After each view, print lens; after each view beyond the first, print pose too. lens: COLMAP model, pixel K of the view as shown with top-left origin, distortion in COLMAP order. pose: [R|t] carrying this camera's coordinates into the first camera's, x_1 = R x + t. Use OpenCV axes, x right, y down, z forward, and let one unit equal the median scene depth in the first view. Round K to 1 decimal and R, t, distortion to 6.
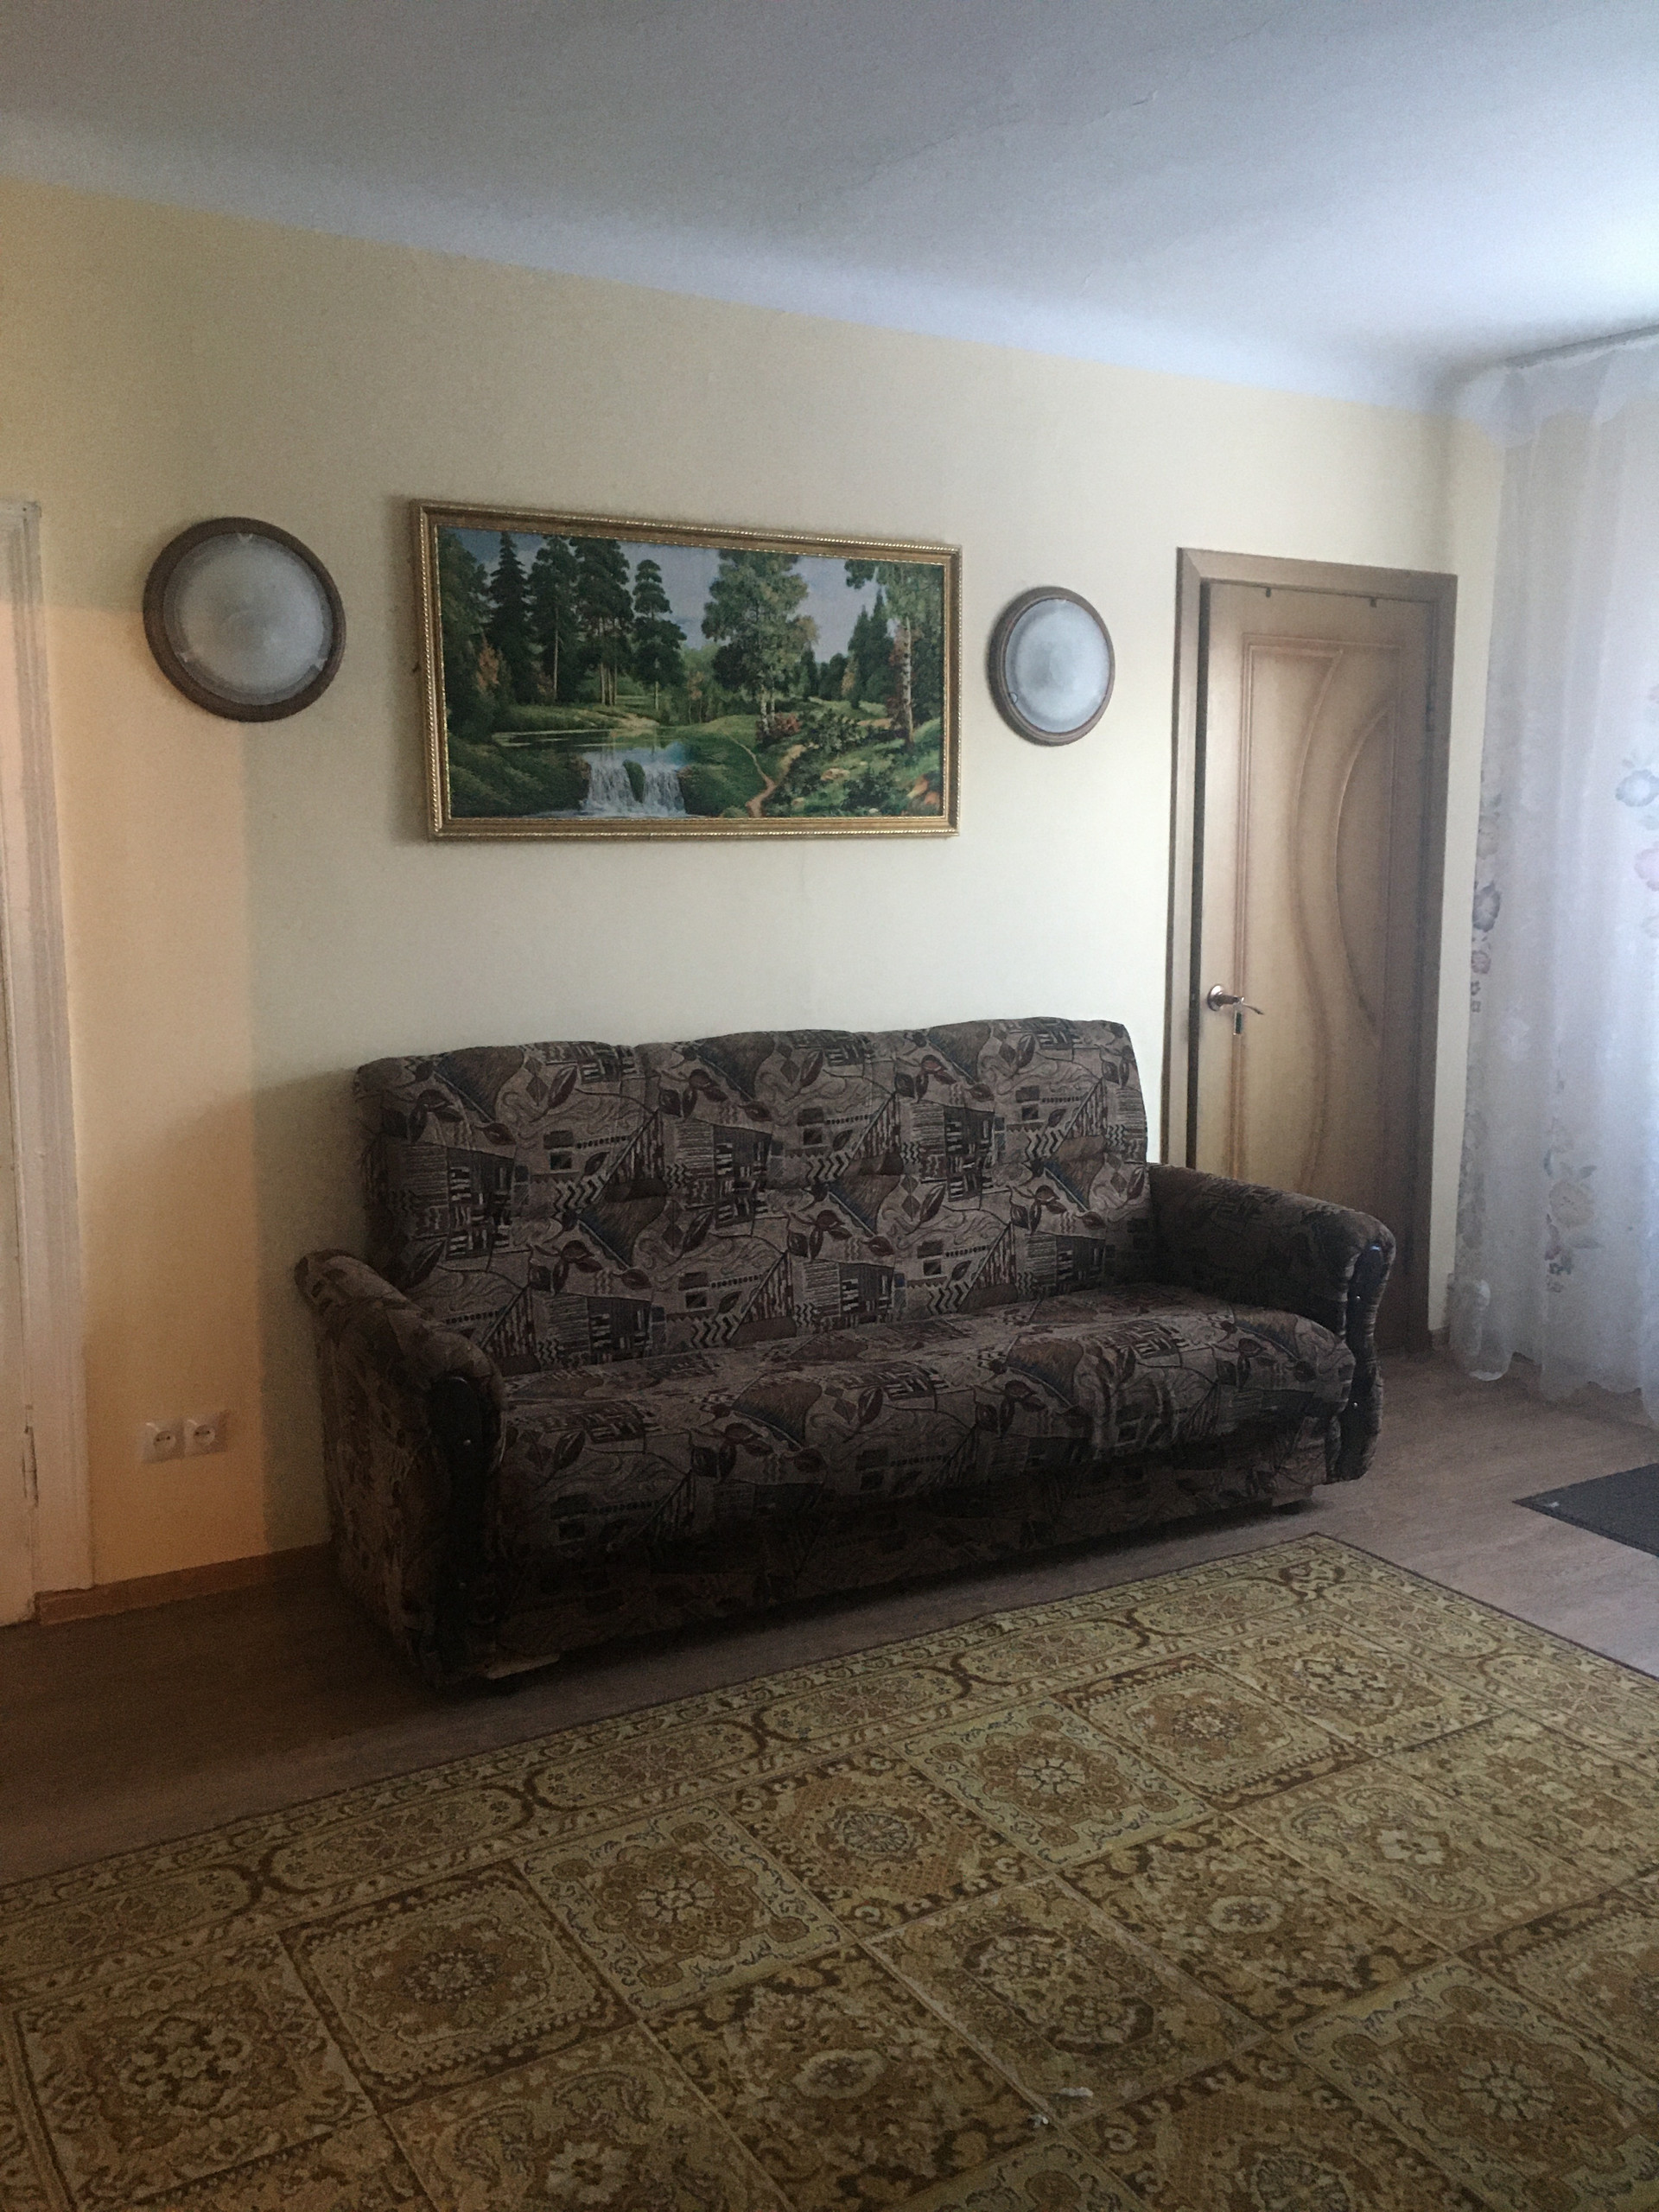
lens RADIAL K [[1898.8, 0, 826.8], [0, 1898.8, 1106.4], [0, 0, 1]] dist [0.034559, -0.059767]
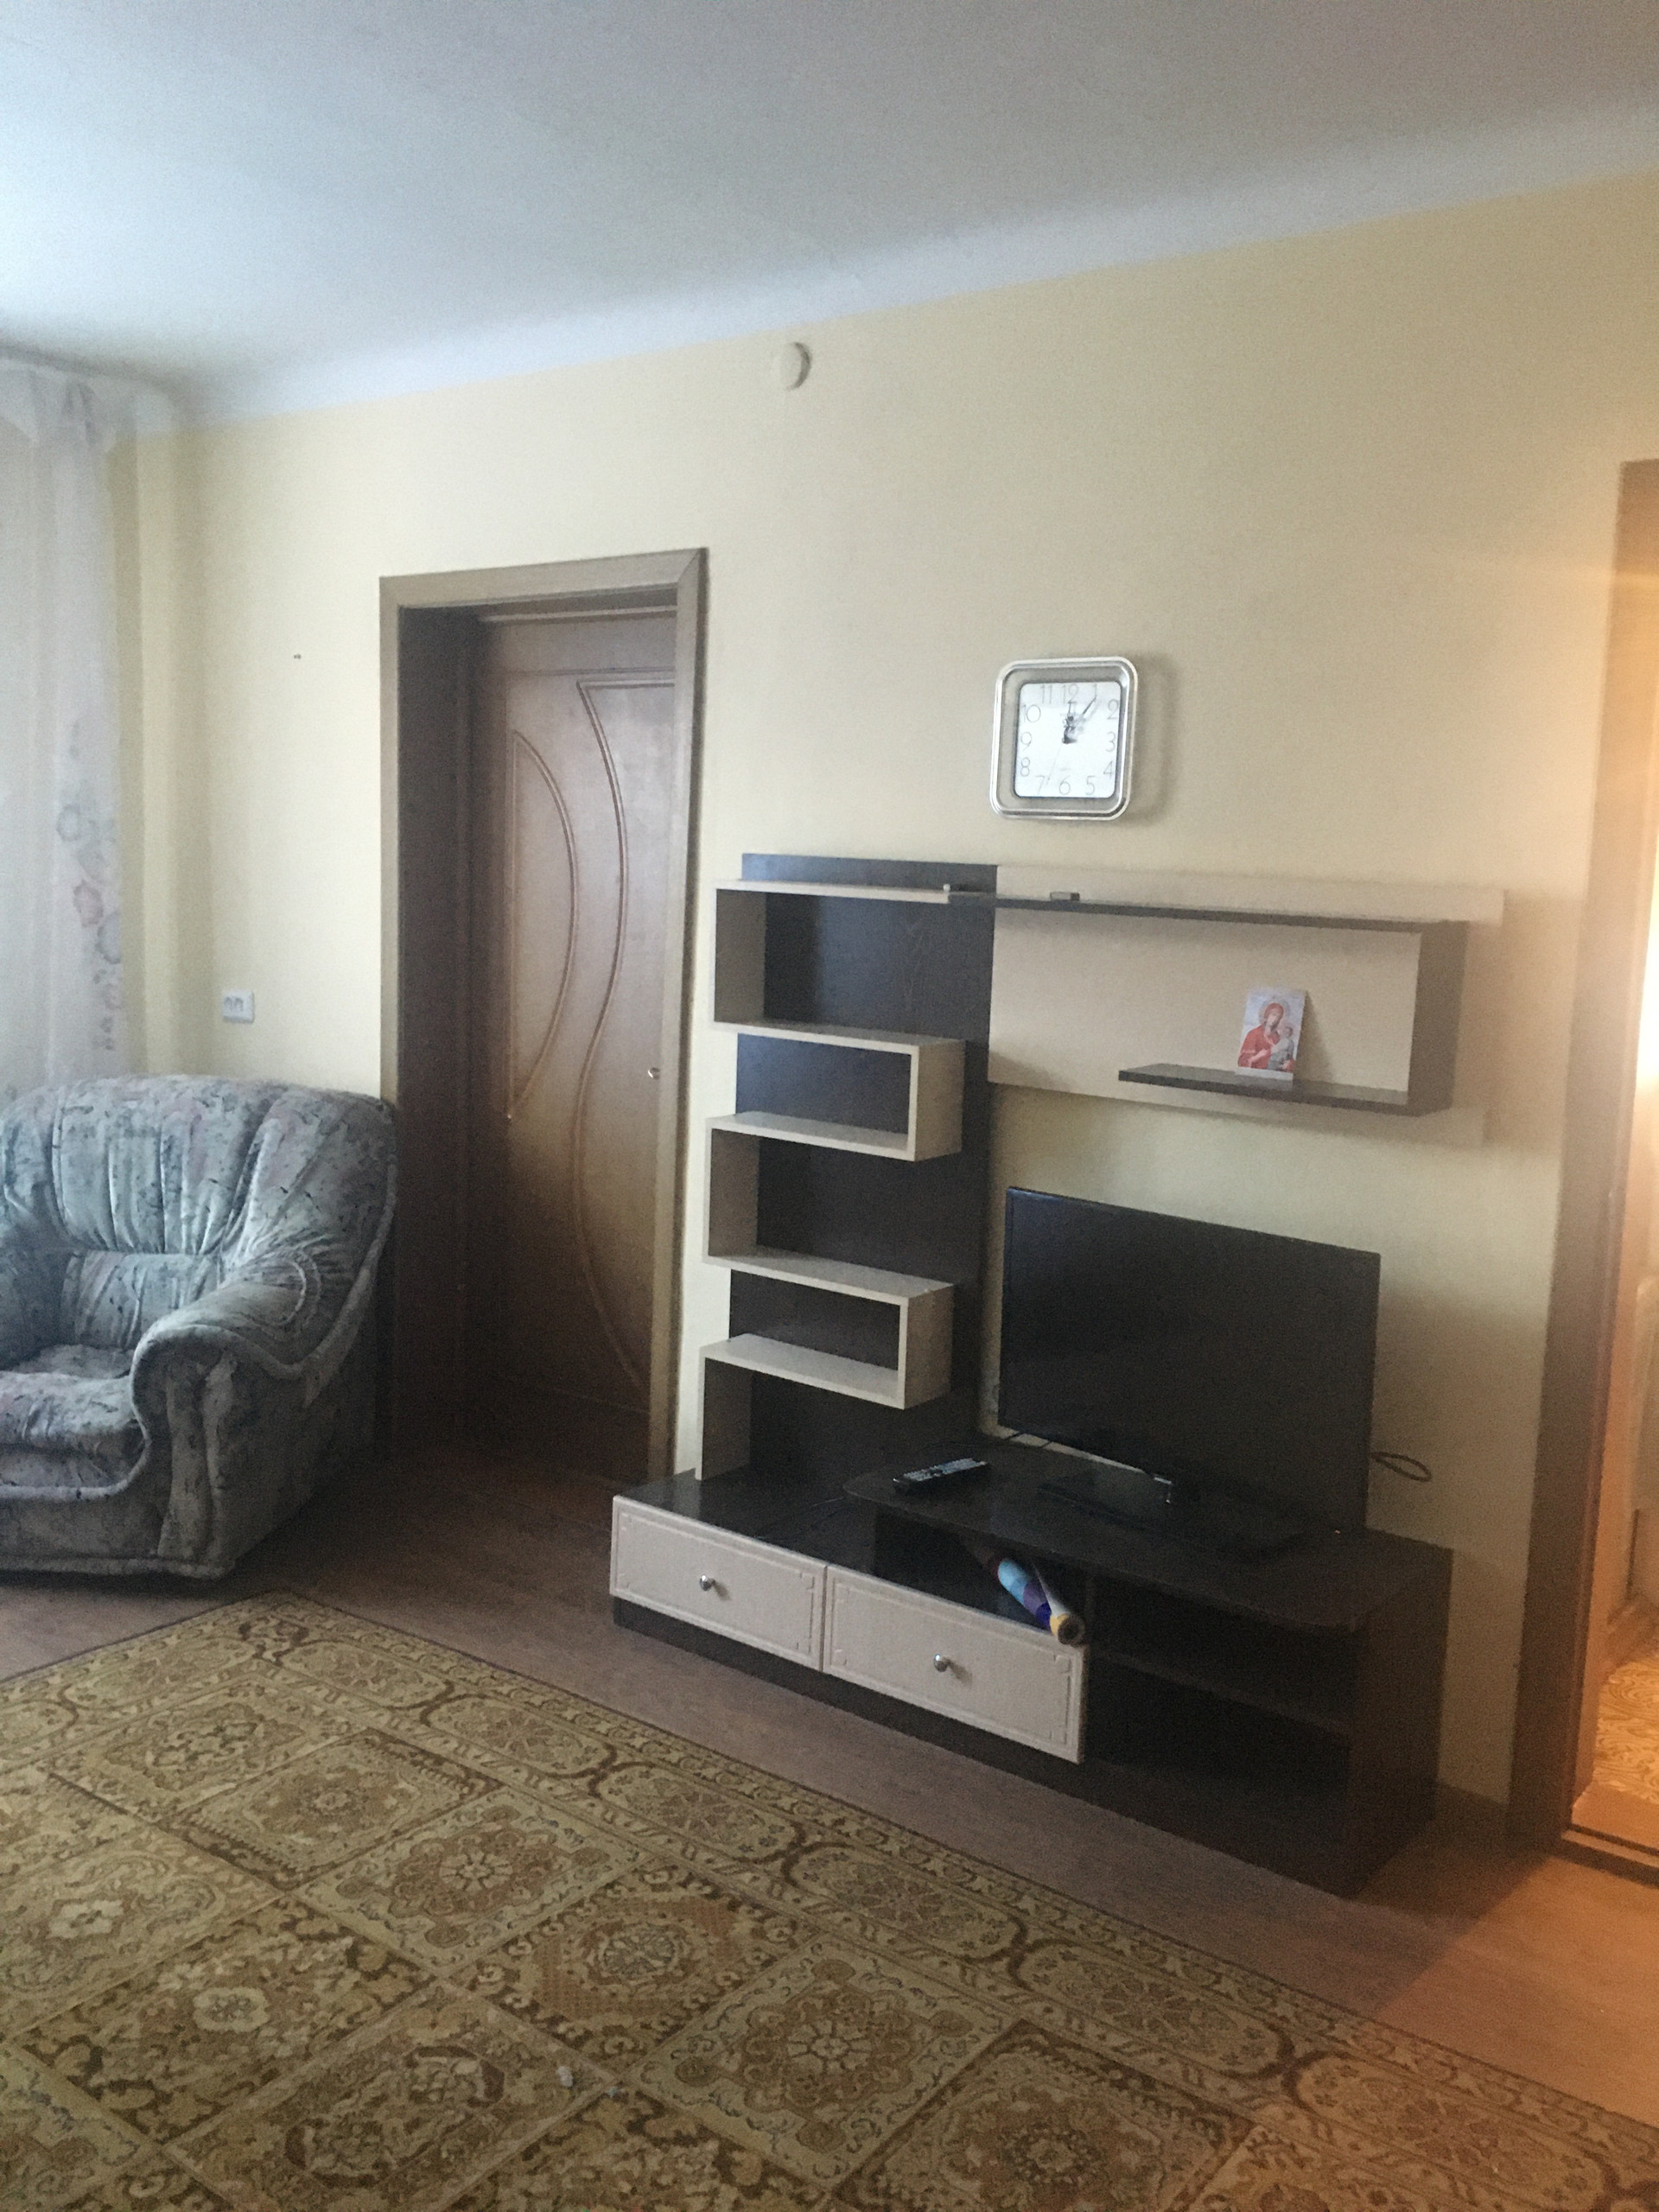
lens RADIAL K [[1898.8, 0, 835.2], [0, 1898.8, 1105.8], [0, 0, 1]] dist [0.034559, -0.059767]
pose [[-0.378387, -0.135831, 0.915627, -0.662499], [0.105024, 0.976487, 0.188261, -0.153126], [-0.919670, 0.167398, -0.355224, 0.930284]]
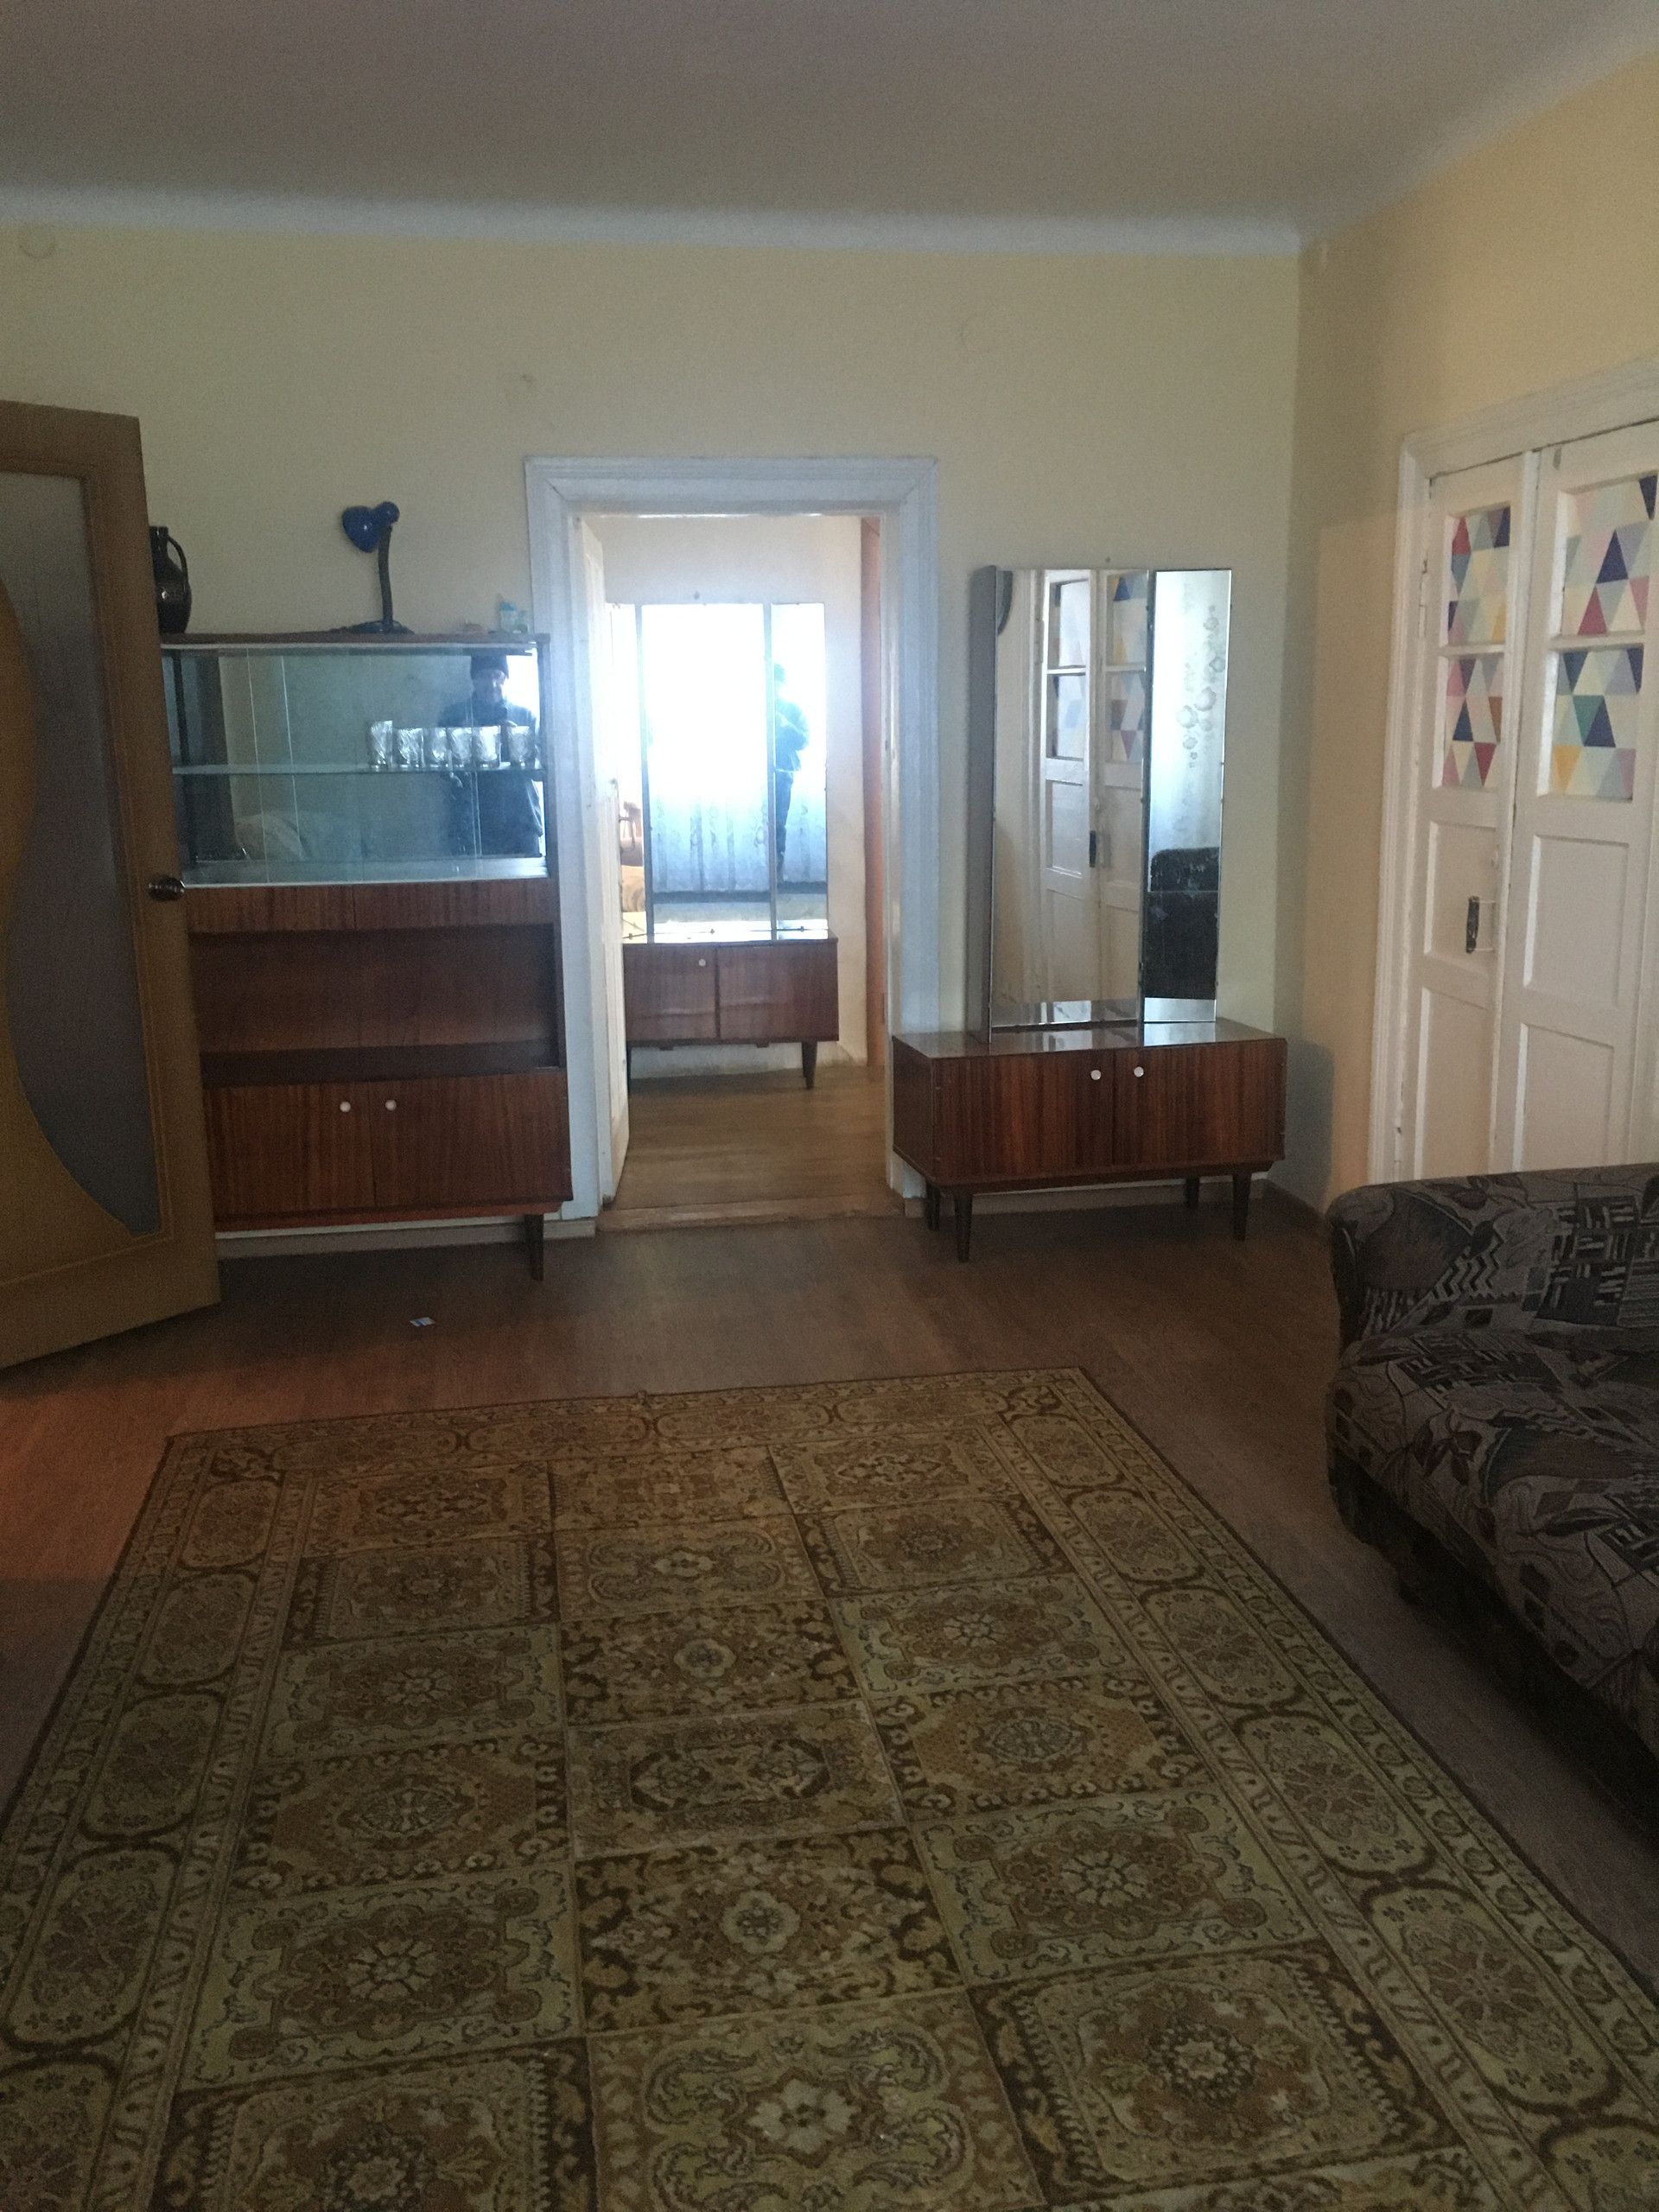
lens RADIAL K [[1898.8, 0, 826.4], [0, 1898.8, 1106.6], [0, 0, 1]] dist [0.034559, -0.059767]
pose [[-0.367926, 0.198442, -0.908434, 0.877139], [-0.128234, 0.956799, 0.260943, -0.158220], [0.920970, 0.212499, -0.326584, 1.165220]]
